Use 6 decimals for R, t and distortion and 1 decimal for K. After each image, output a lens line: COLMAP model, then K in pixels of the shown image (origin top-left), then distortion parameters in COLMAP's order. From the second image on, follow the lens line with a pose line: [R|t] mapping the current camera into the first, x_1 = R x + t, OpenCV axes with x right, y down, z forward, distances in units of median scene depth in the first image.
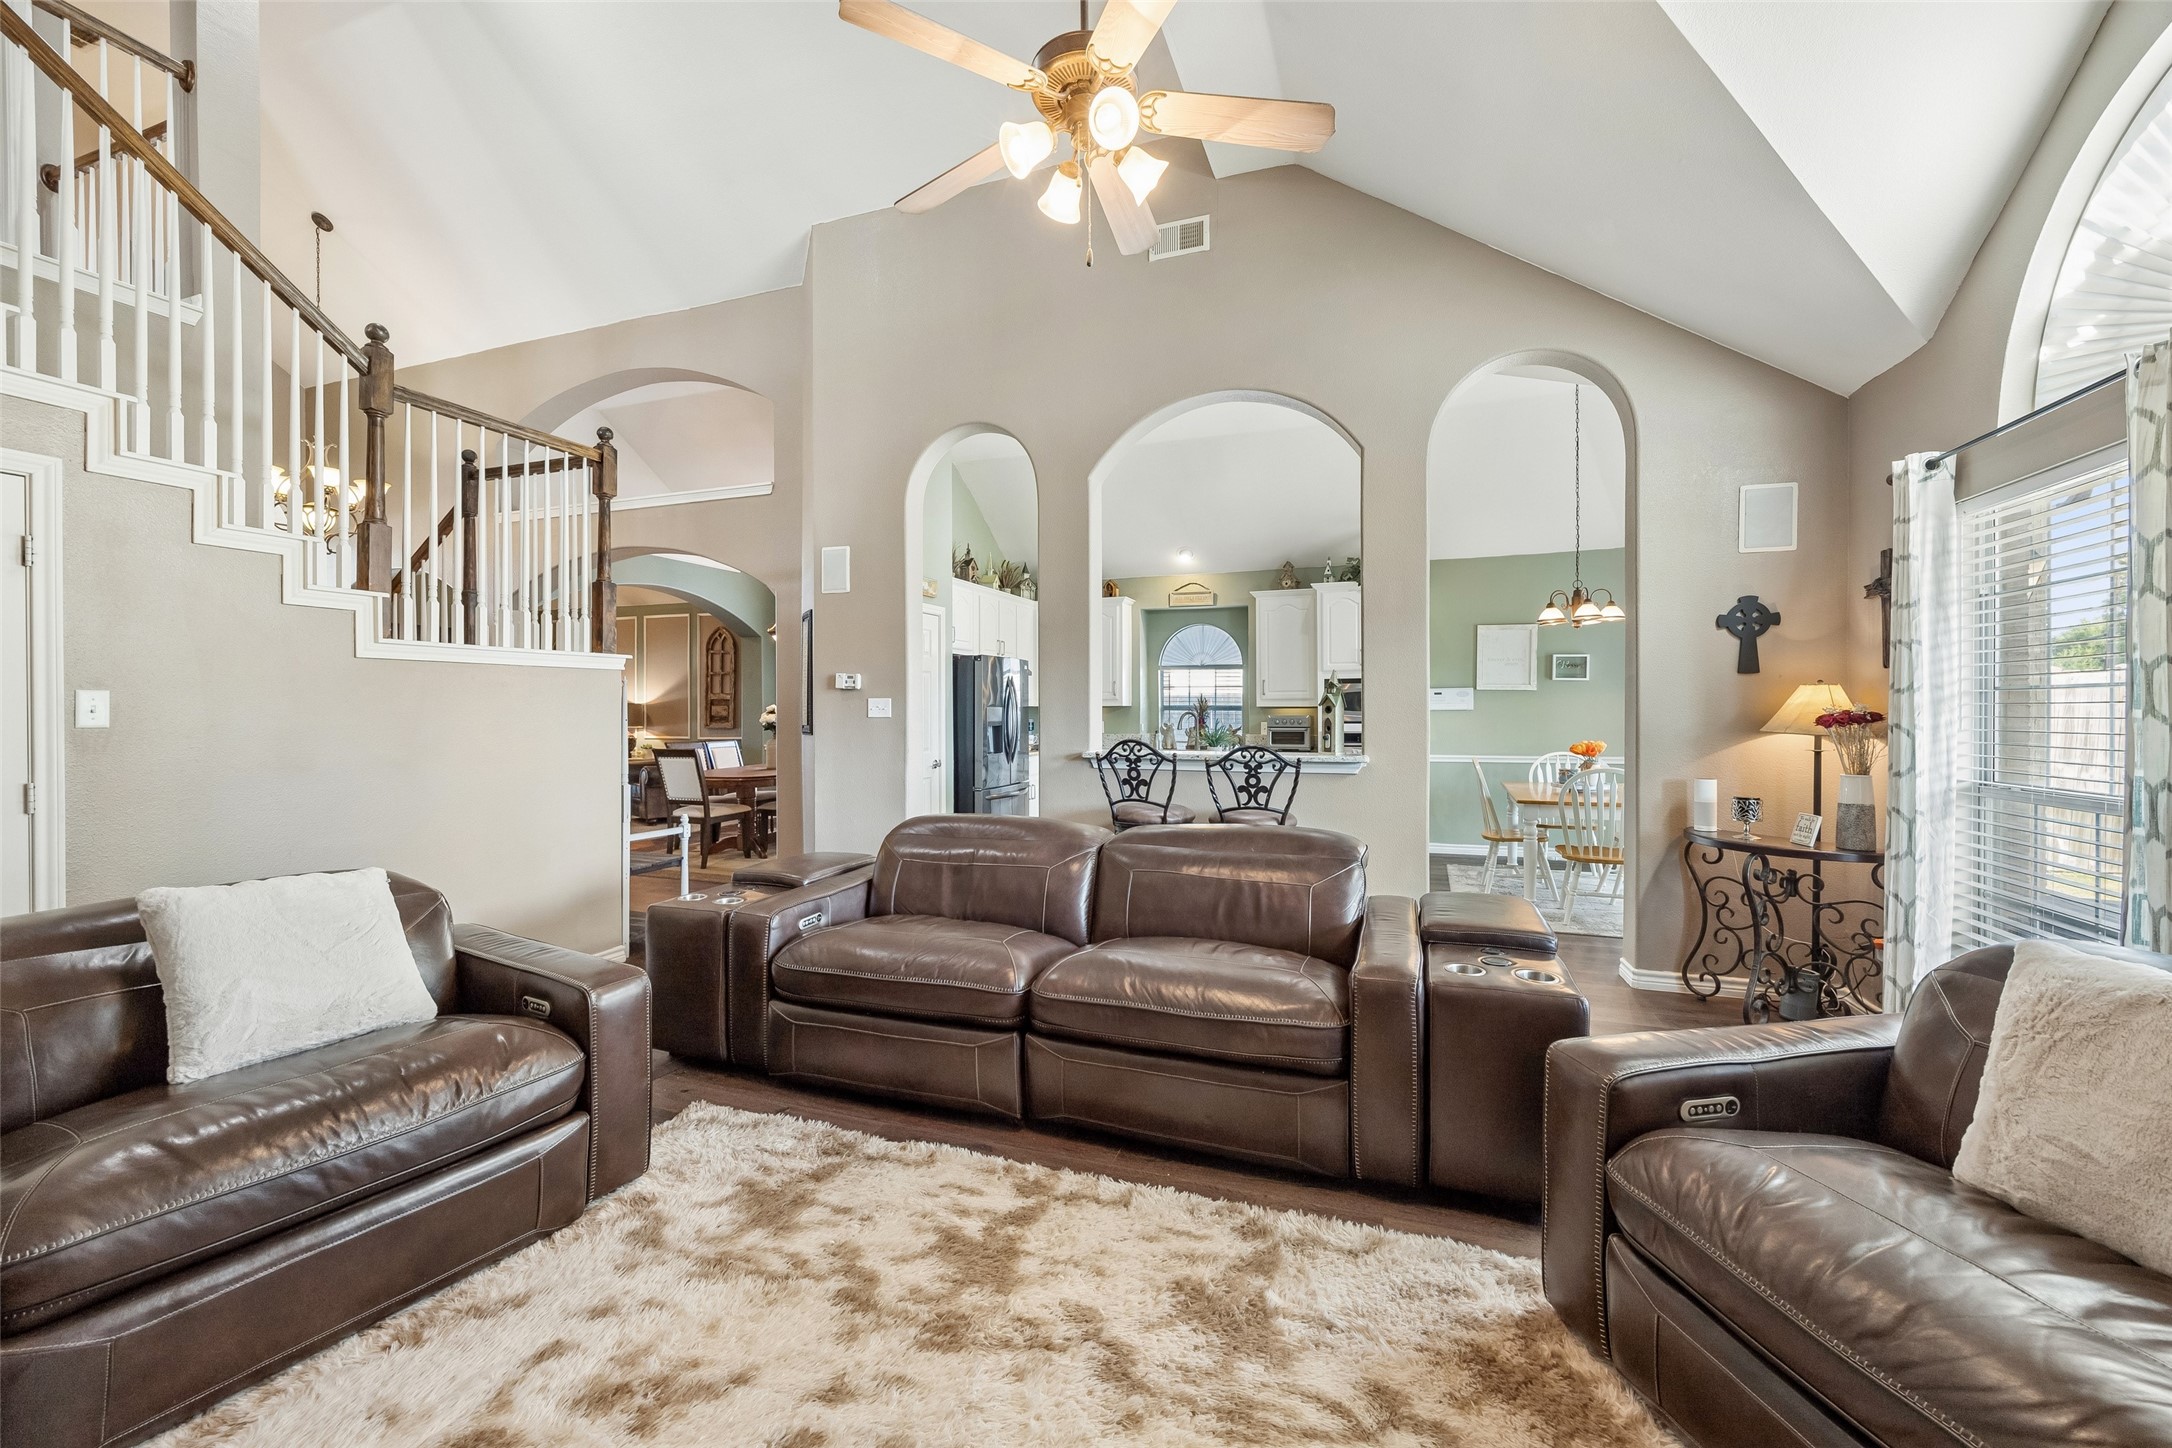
lens RADIAL K [[848.6, 0, 1079.2], [0, 848.6, 699.6], [0, 0, 1]] dist [0.000474, -0.000657]
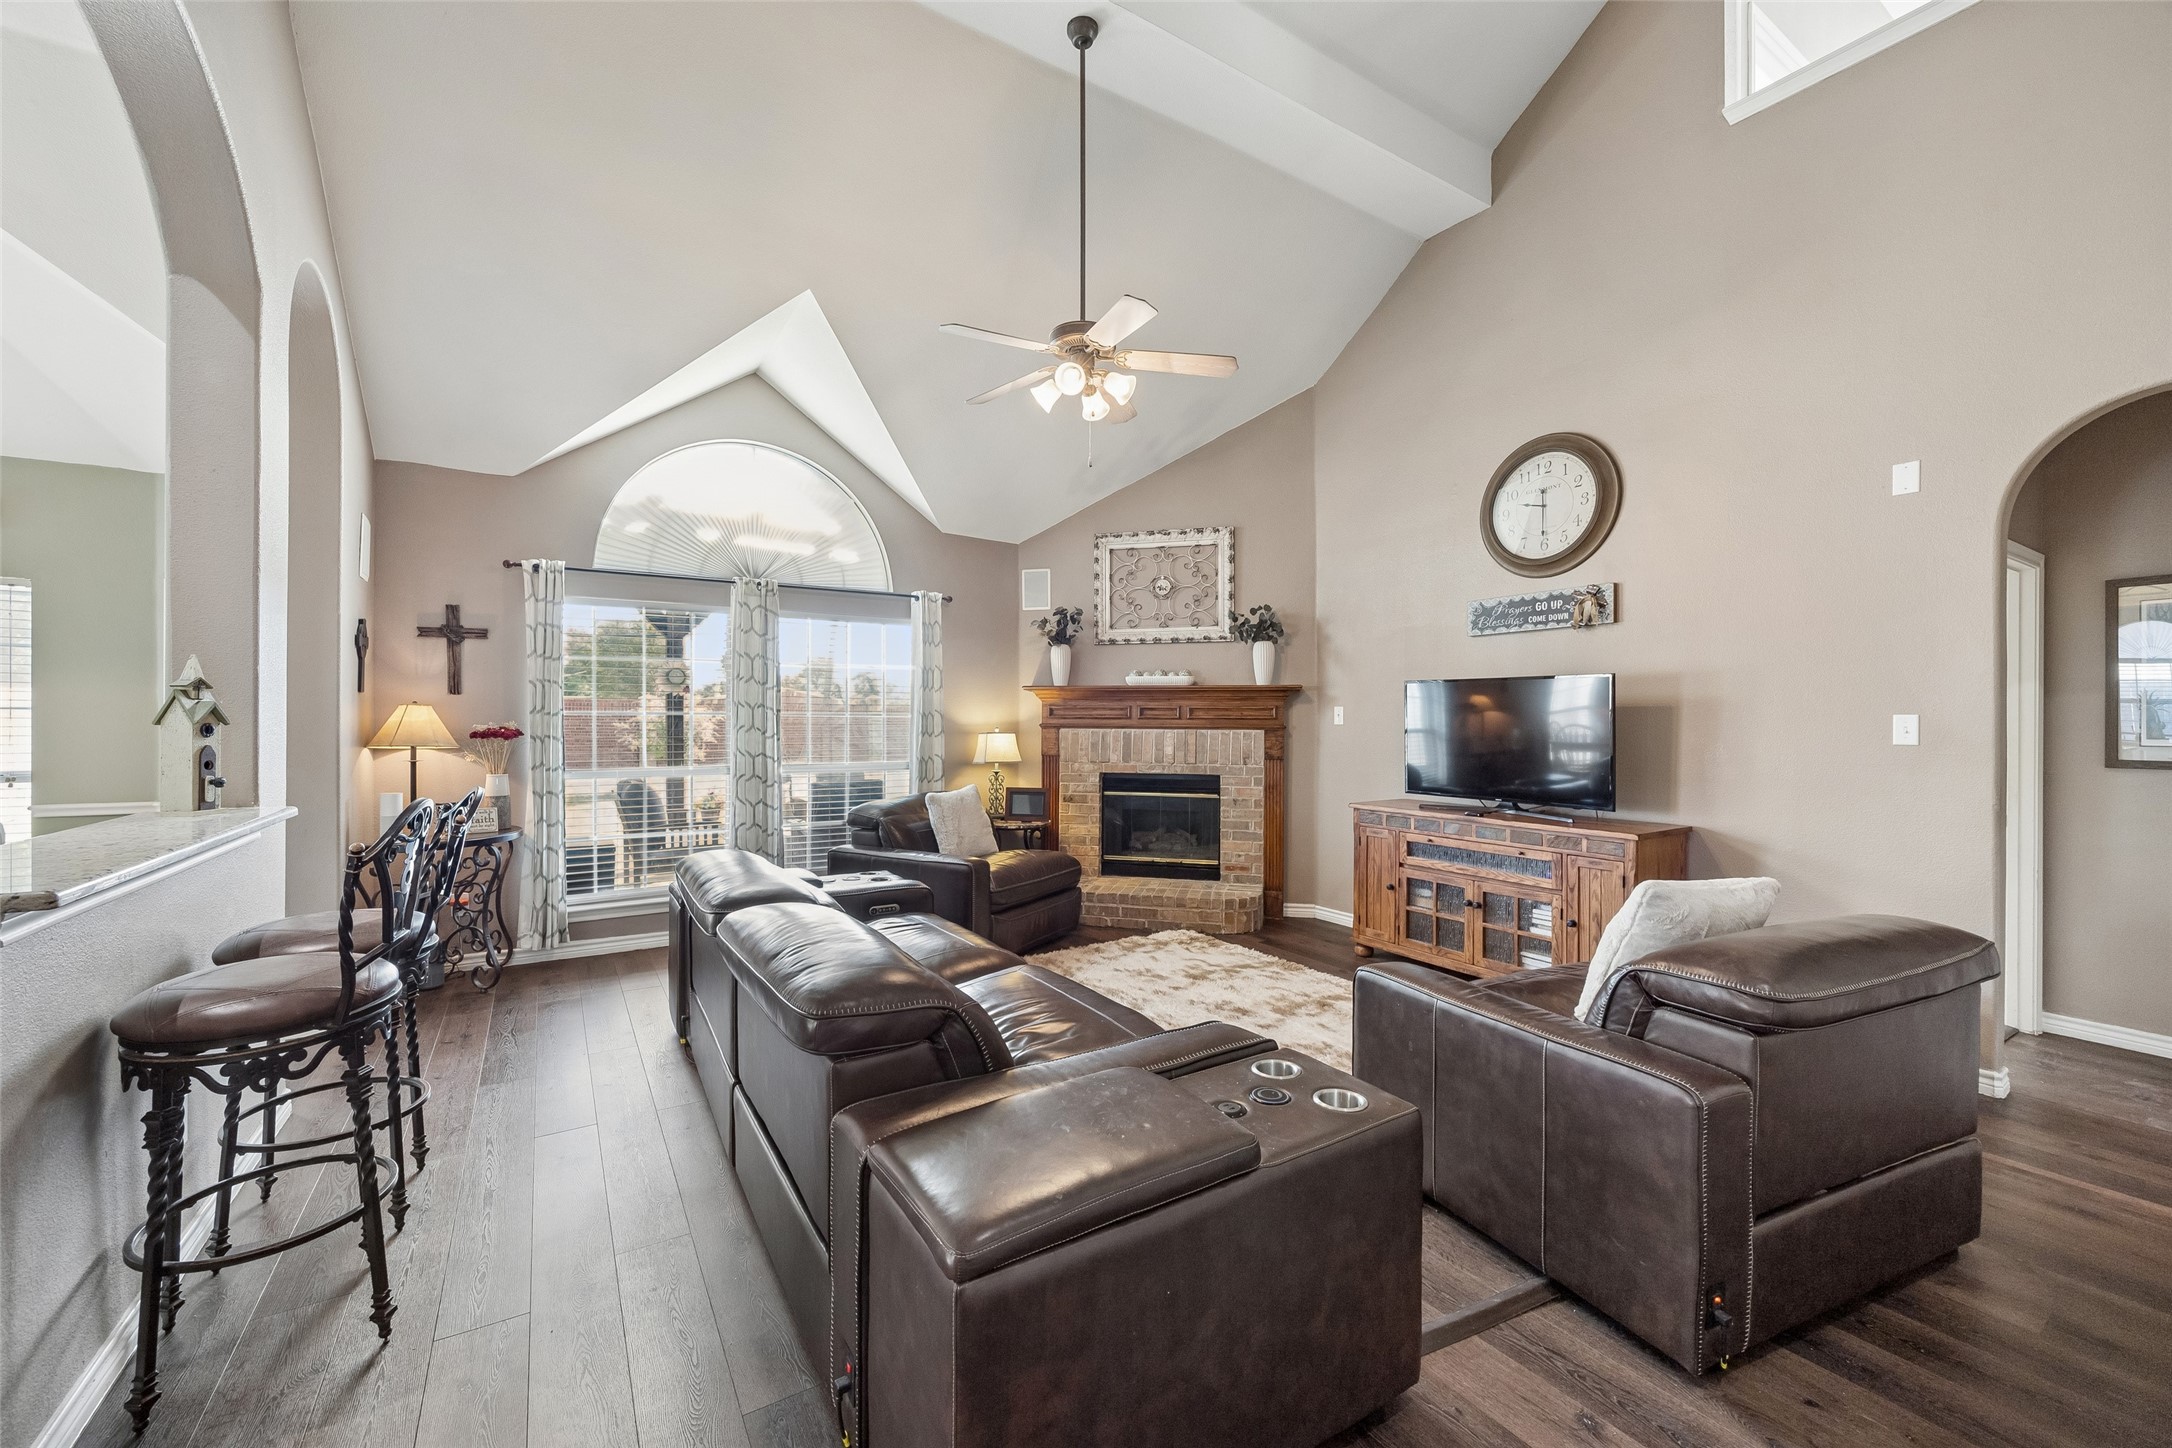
lens RADIAL K [[848.6, 0, 1077.1], [0, 848.6, 715.5], [0, 0, 1]] dist [0.000474, -0.000657]
pose [[-0.788699, 0.003988, 0.614767, -0.562515], [-0.007690, 0.999837, -0.016352, 0.008376], [-0.614732, -0.017624, -0.788539, 1.308998]]
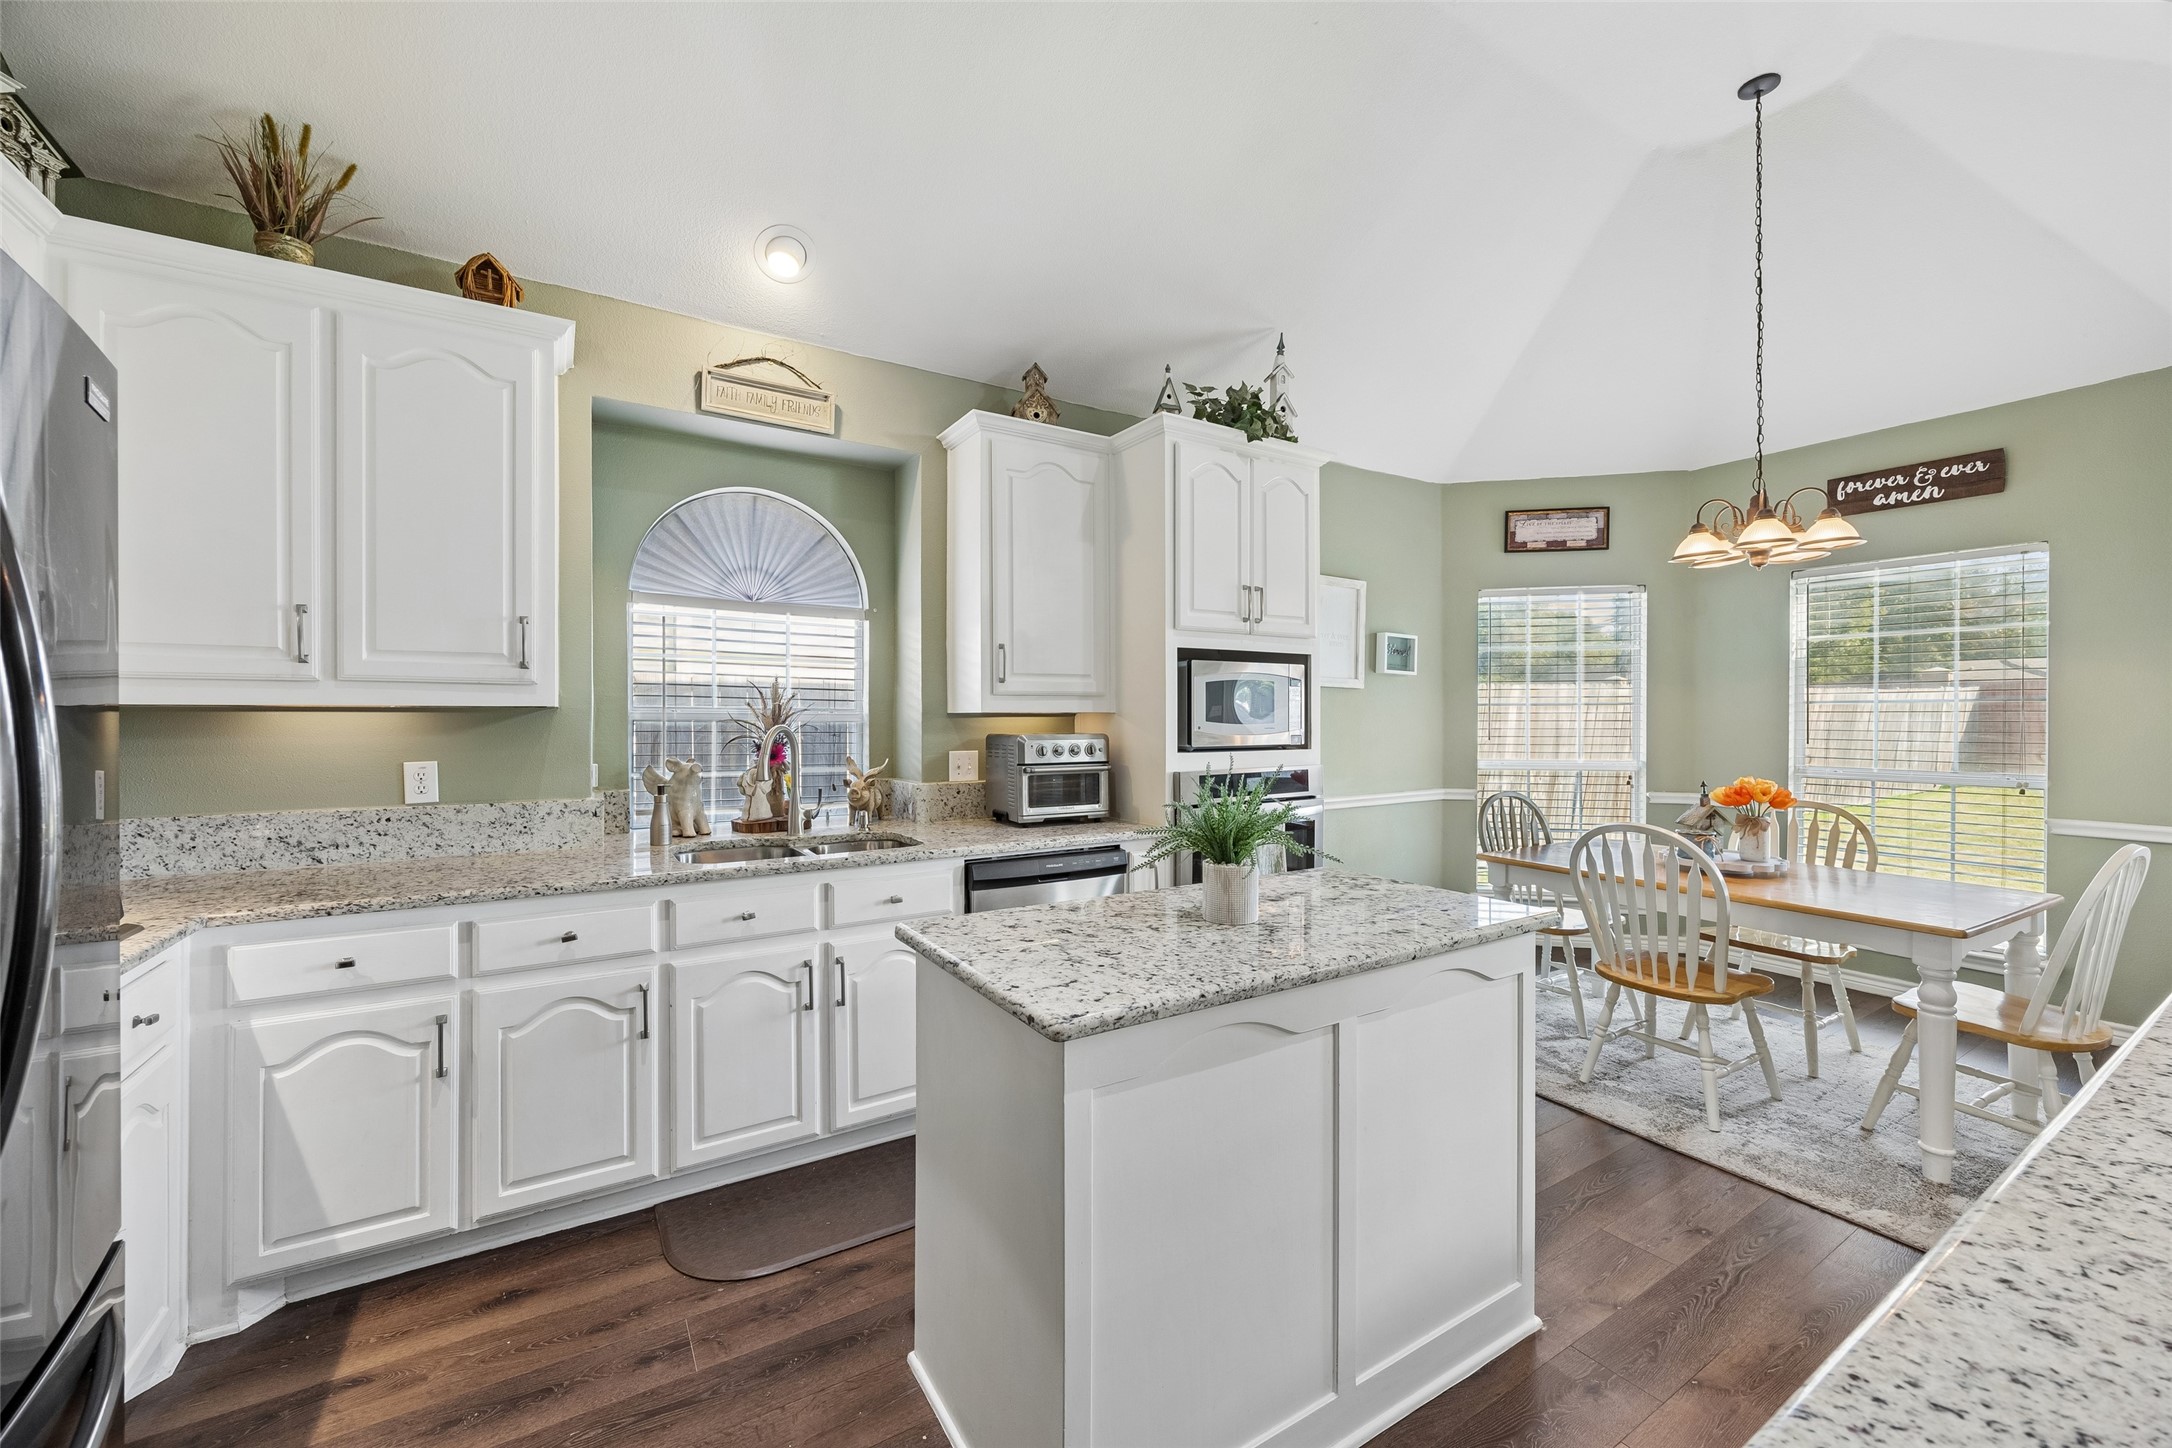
lens RADIAL K [[848.6, 0, 1084.5], [0, 848.6, 720.6], [0, 0, 1]] dist [0.000474, -0.000657]
pose [[0.617428, -0.001131, 0.786626, -0.140530], [-0.009420, 0.999917, 0.008831, 0.016819], [-0.786571, -0.012862, 0.617366, 1.536970]]
